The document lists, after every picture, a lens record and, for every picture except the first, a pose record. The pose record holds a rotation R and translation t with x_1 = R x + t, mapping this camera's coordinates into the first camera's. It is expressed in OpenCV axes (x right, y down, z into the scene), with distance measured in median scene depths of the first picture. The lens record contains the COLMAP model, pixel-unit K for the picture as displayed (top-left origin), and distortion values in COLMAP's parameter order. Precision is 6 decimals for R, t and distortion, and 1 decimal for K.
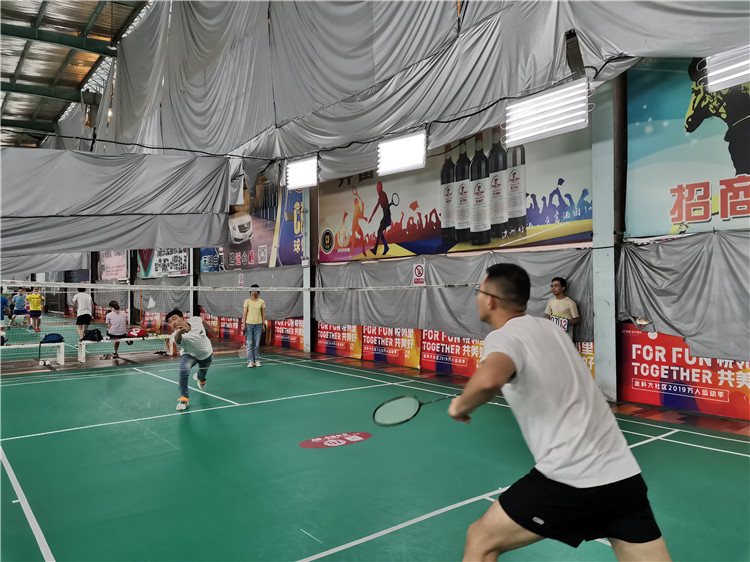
lens RADIAL K [[560.7, 0, 372.1], [0, 560.7, 282.9], [0, 0, 1]] dist [0.099117, -0.109526]
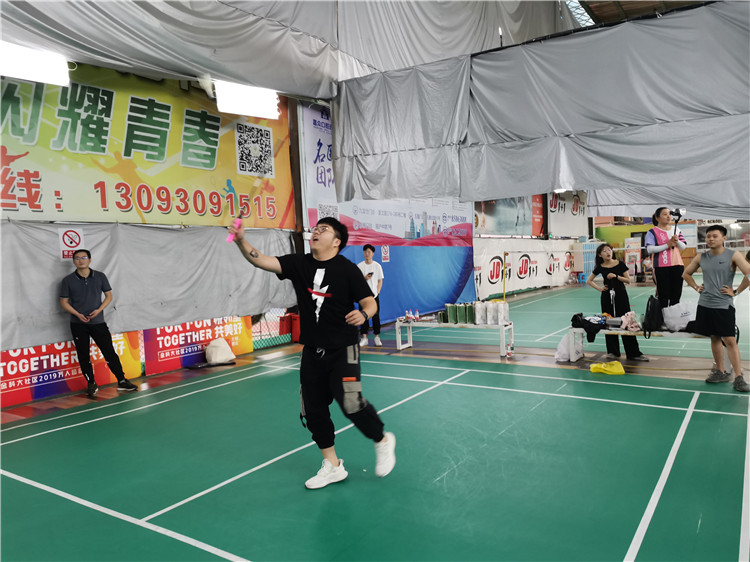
lens RADIAL K [[568.7, 0, 374.2], [0, 568.7, 275.8], [0, 0, 1]] dist [0.090667, -0.116608]
pose [[-0.319081, -0.002728, 0.947724, -0.367495], [0.037196, 0.999189, 0.015399, 0.007938], [-0.946997, 0.040165, -0.318721, 0.466959]]
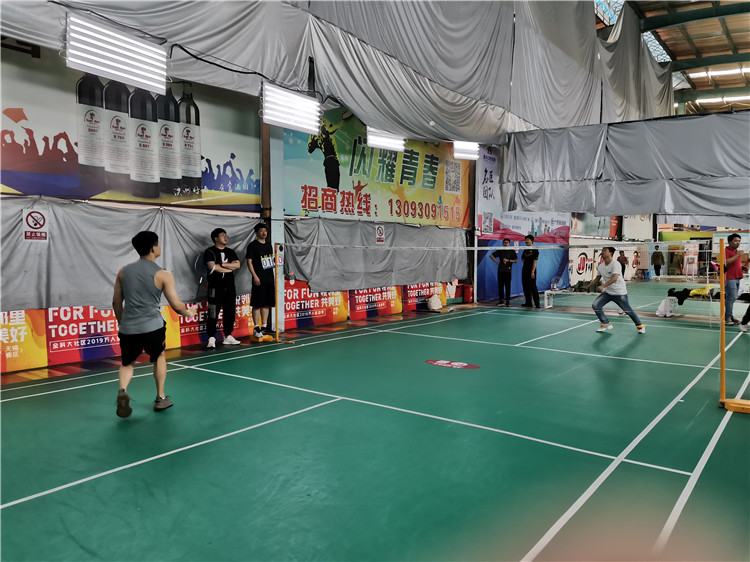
lens RADIAL K [[556.4, 0, 361.4], [0, 556.4, 277.0], [0, 0, 1]] dist [0.098351, -0.105494]
pose [[-0.235960, -0.042793, 0.970820, -0.599433], [-0.018113, 0.999050, 0.039635, 0.010579], [-0.971594, -0.008232, -0.236511, 0.729818]]
